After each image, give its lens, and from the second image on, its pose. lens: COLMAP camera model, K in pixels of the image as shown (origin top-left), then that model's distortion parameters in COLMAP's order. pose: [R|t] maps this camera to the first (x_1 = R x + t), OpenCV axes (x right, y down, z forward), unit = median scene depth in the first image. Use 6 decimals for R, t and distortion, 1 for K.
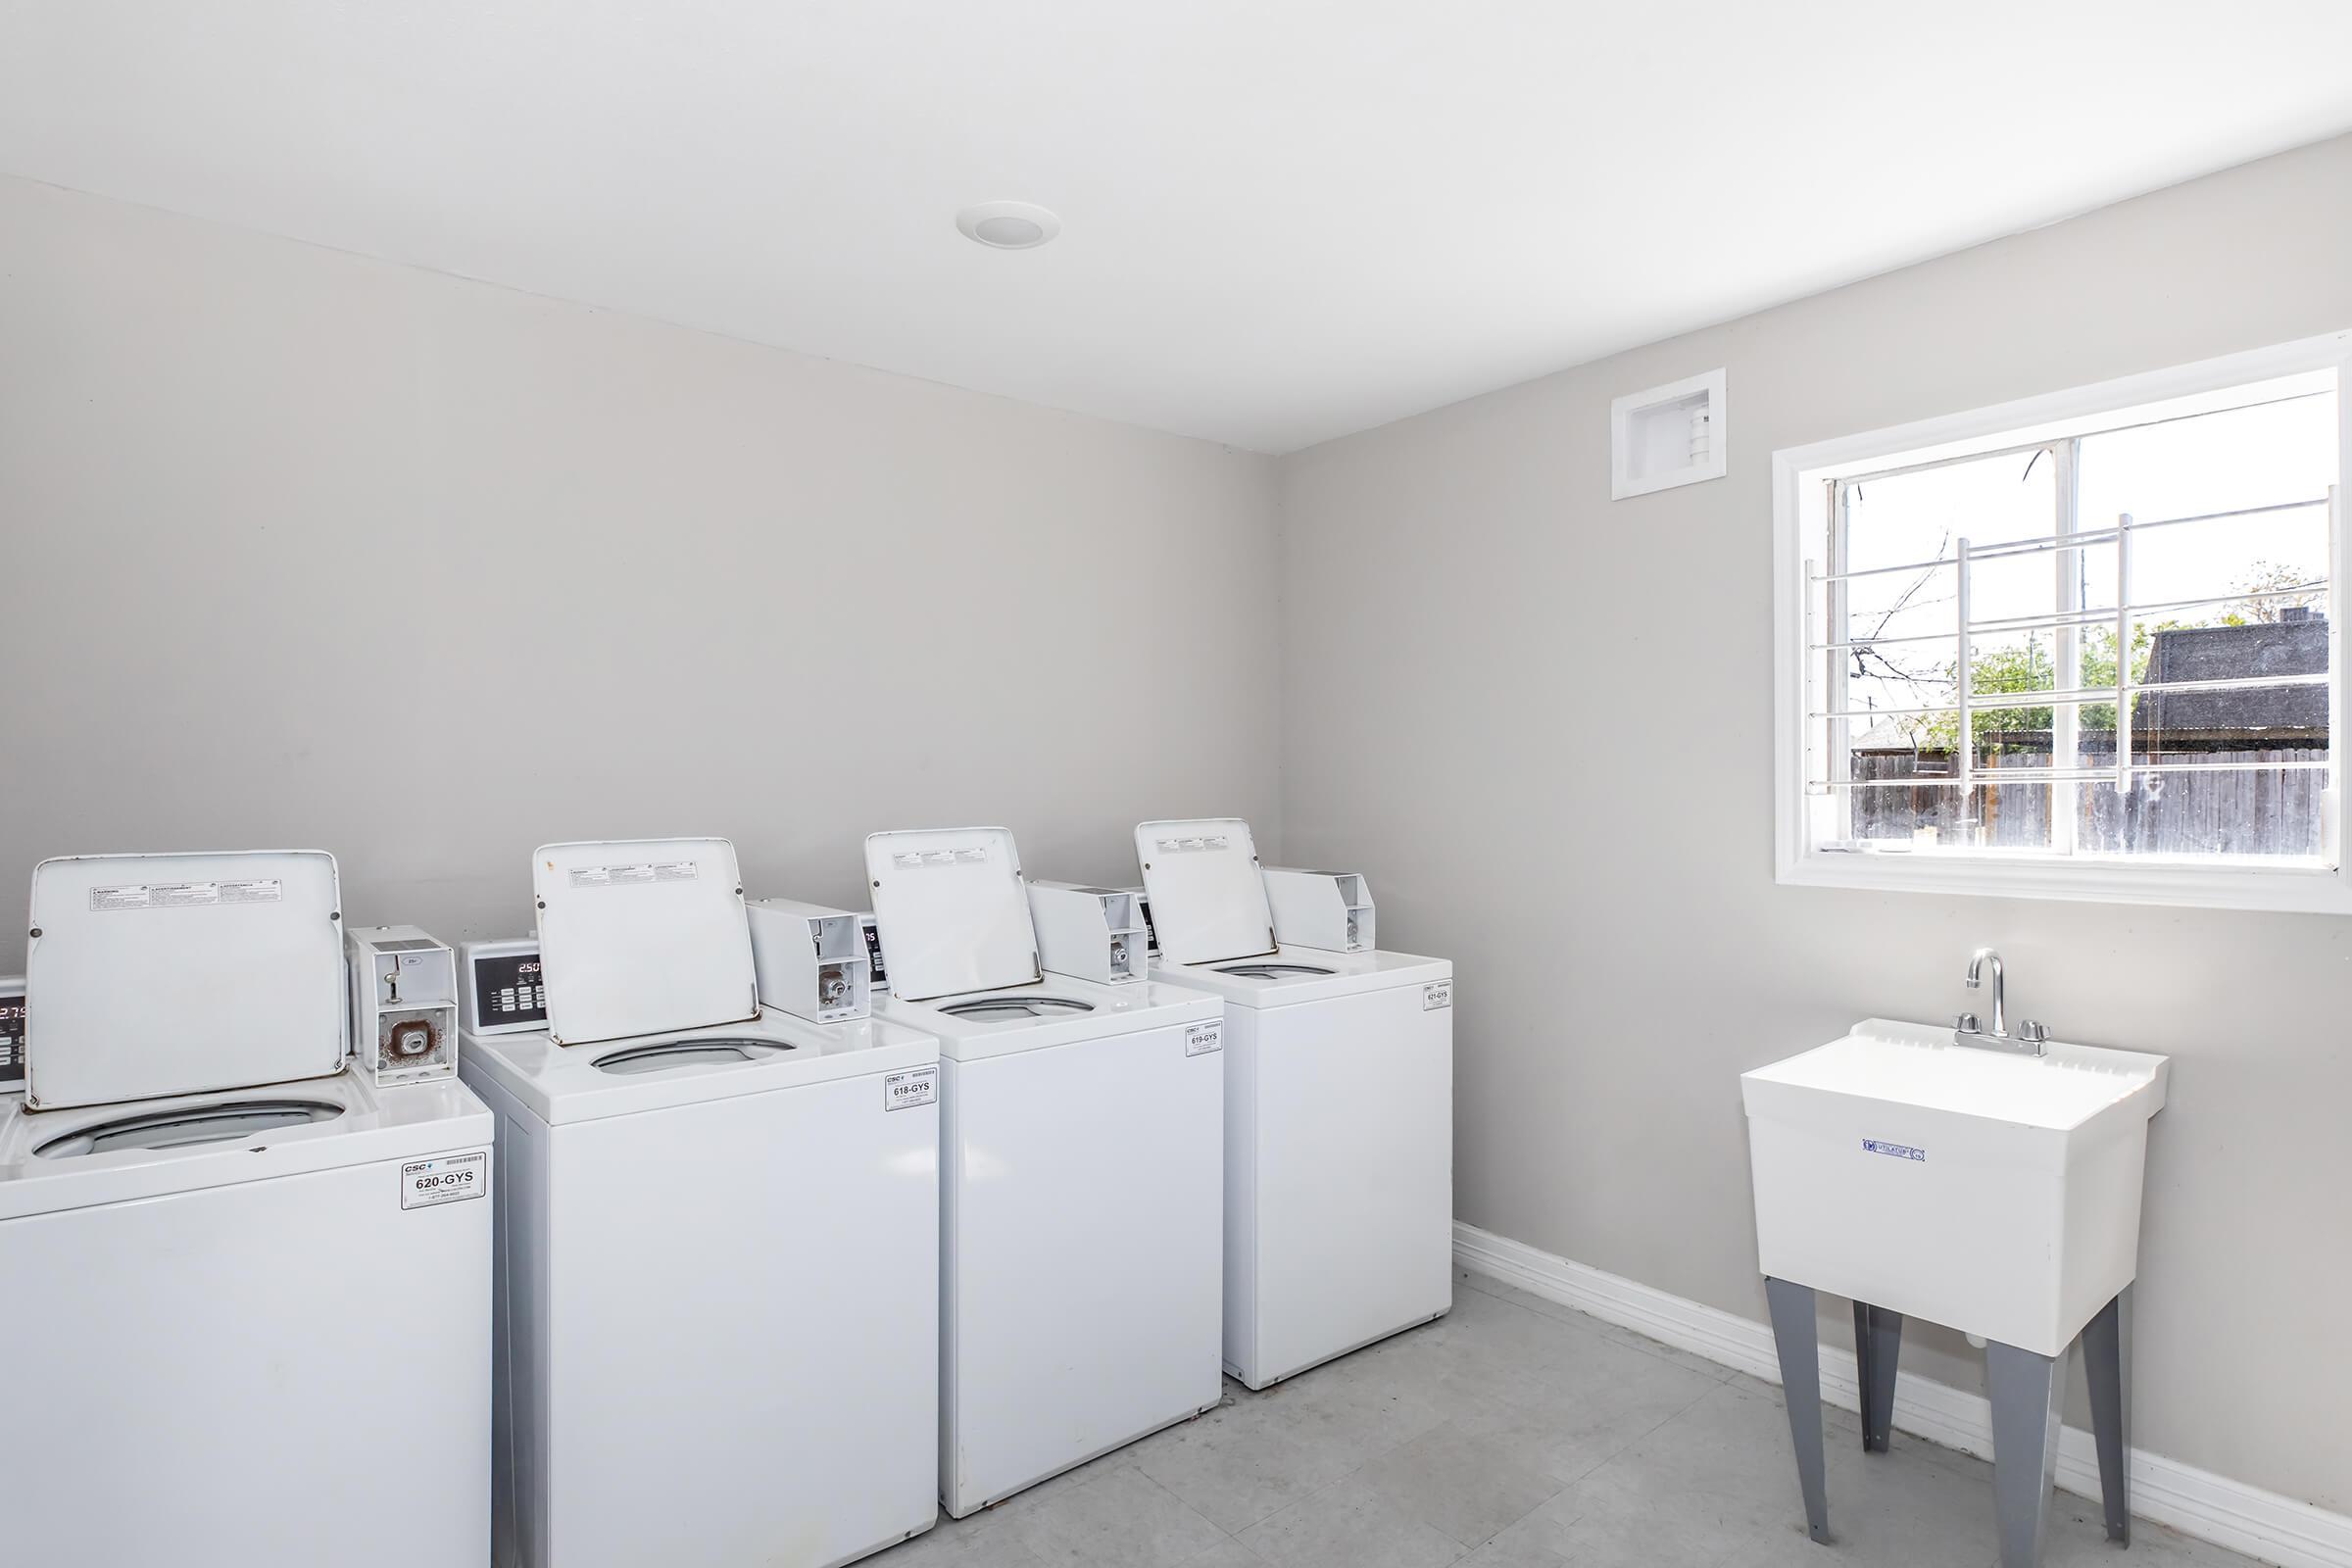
lens RADIAL K [[1159.5, 0, 1177.0], [0, 1159.5, 763.4], [0, 0, 1]] dist [-0.000164, 0.000013]
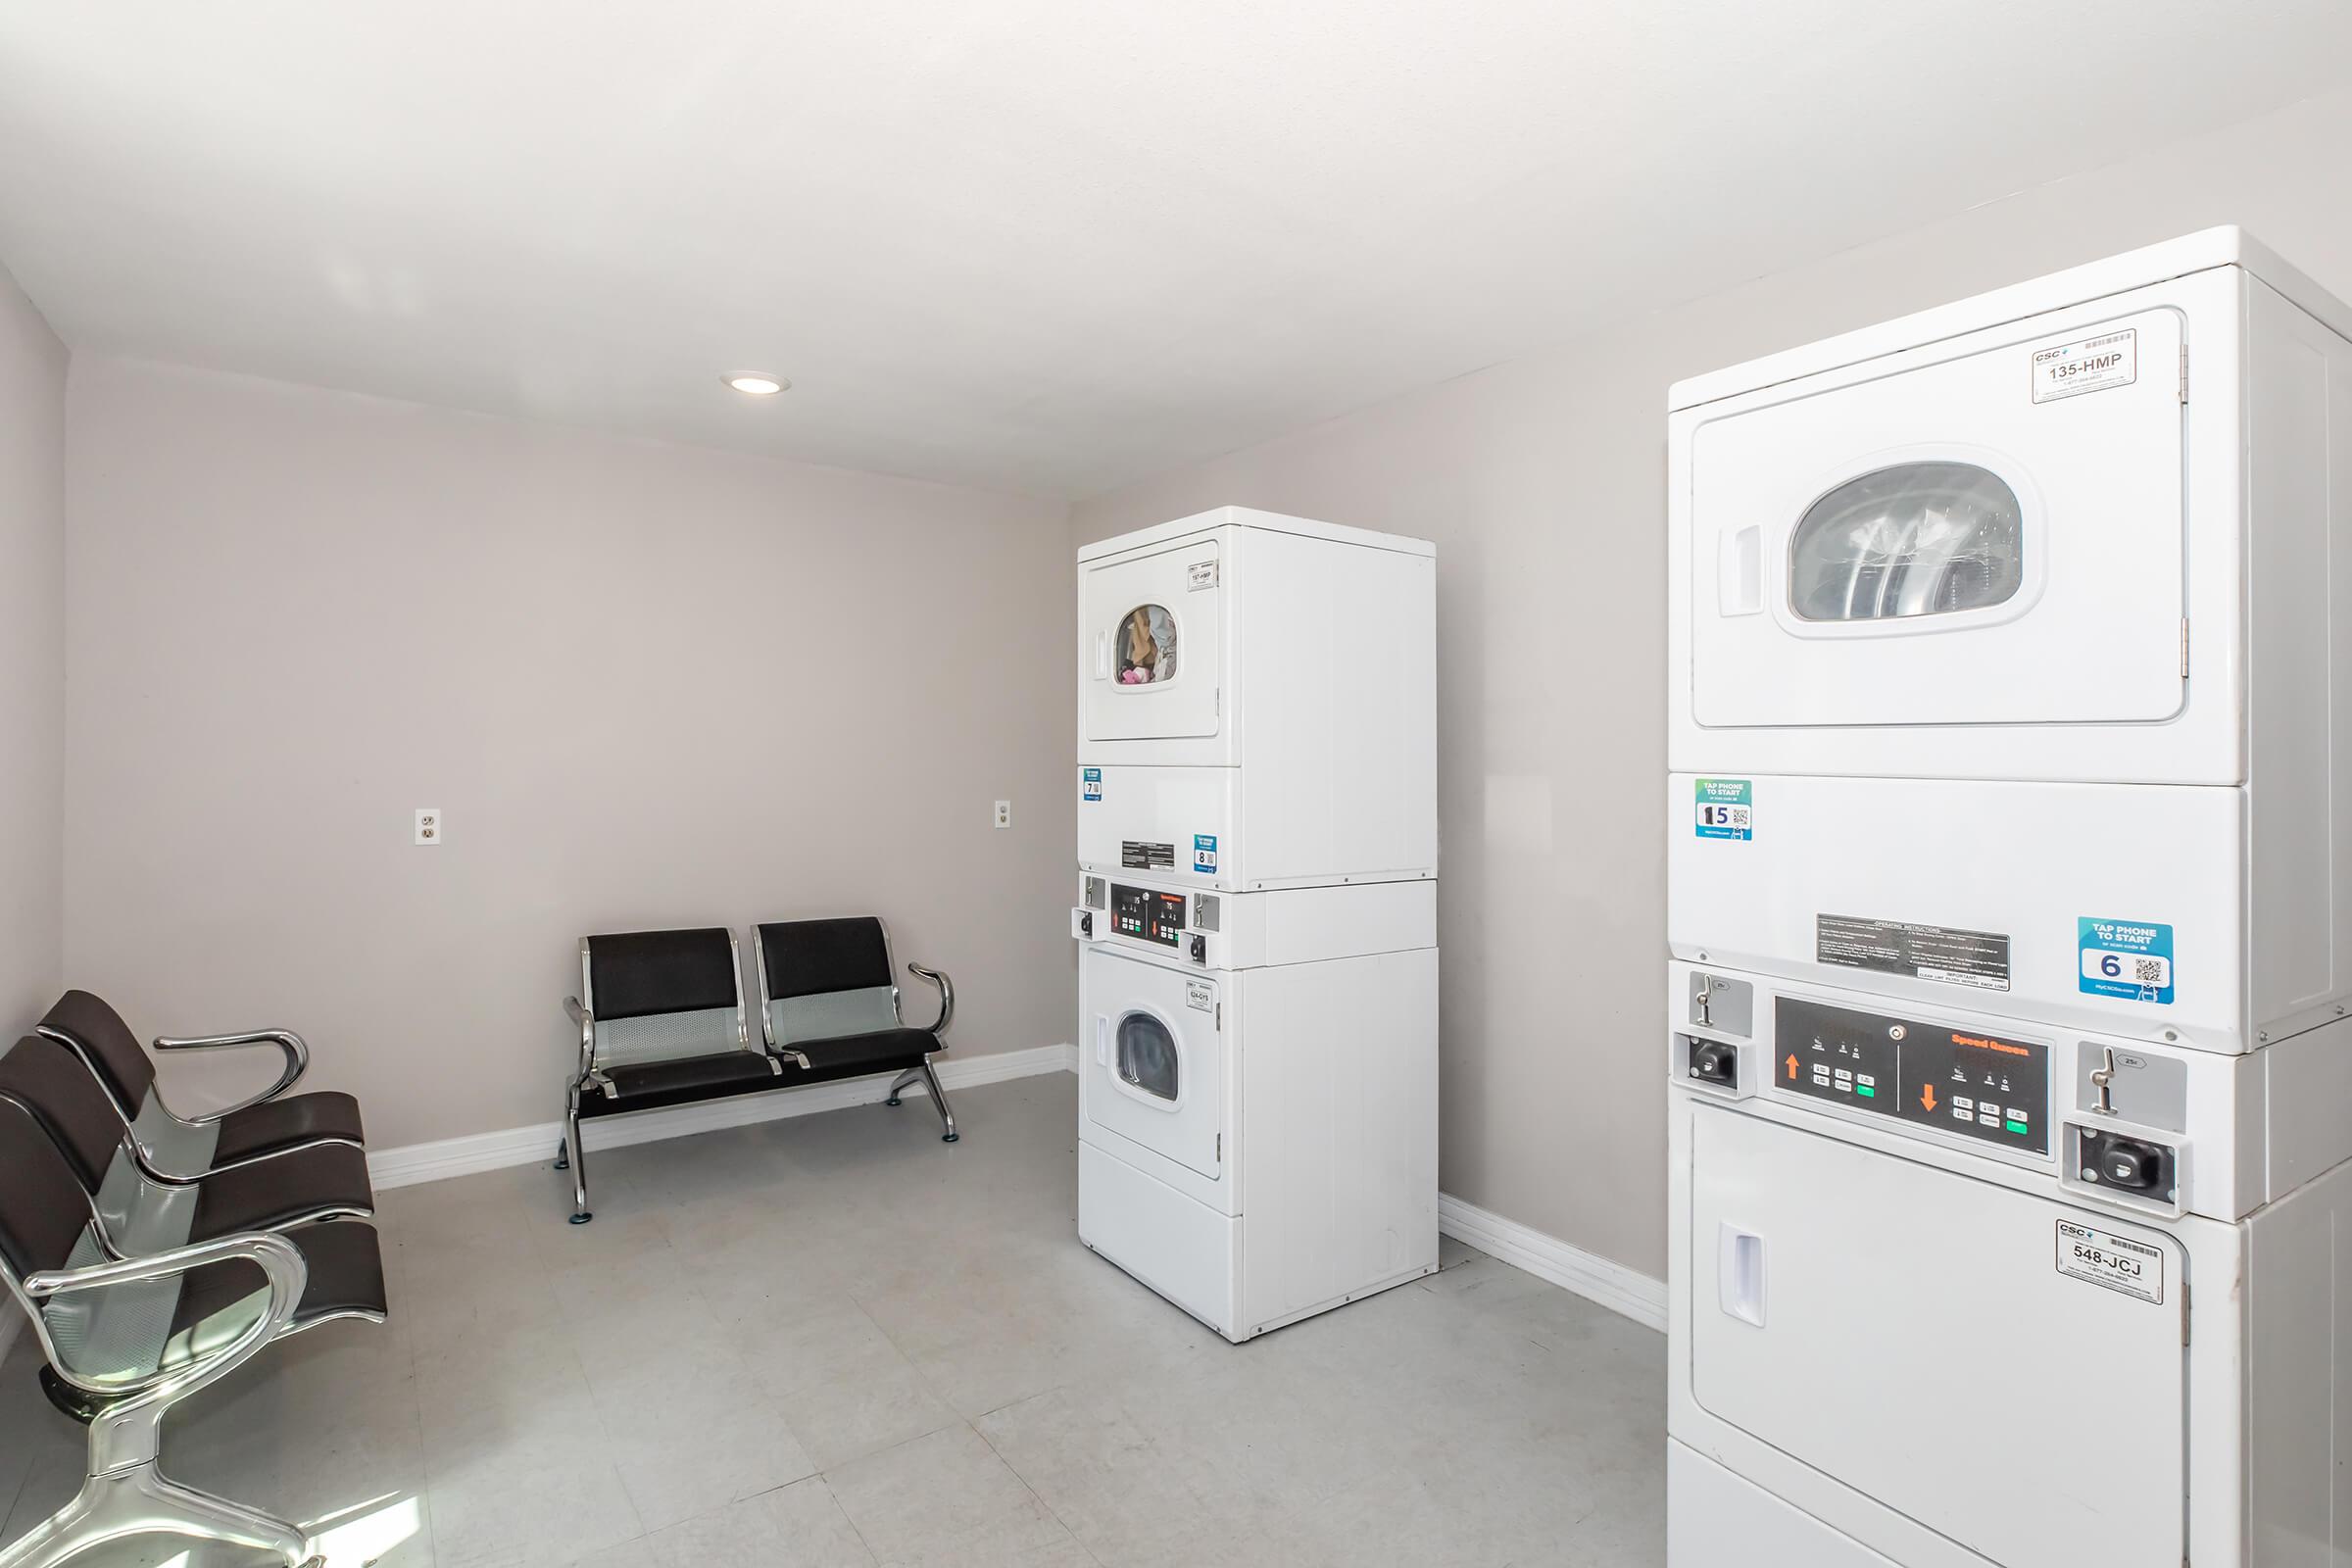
lens RADIAL K [[1159.5, 0, 1177.0], [0, 1159.5, 763.4], [0, 0, 1]] dist [-0.000164, 0.000013]
pose [[0.097101, -0.004587, 0.995264, -1.474130], [-0.005422, 0.999972, 0.005137, 0.617453], [-0.995260, -0.005895, 0.097074, 1.494716]]
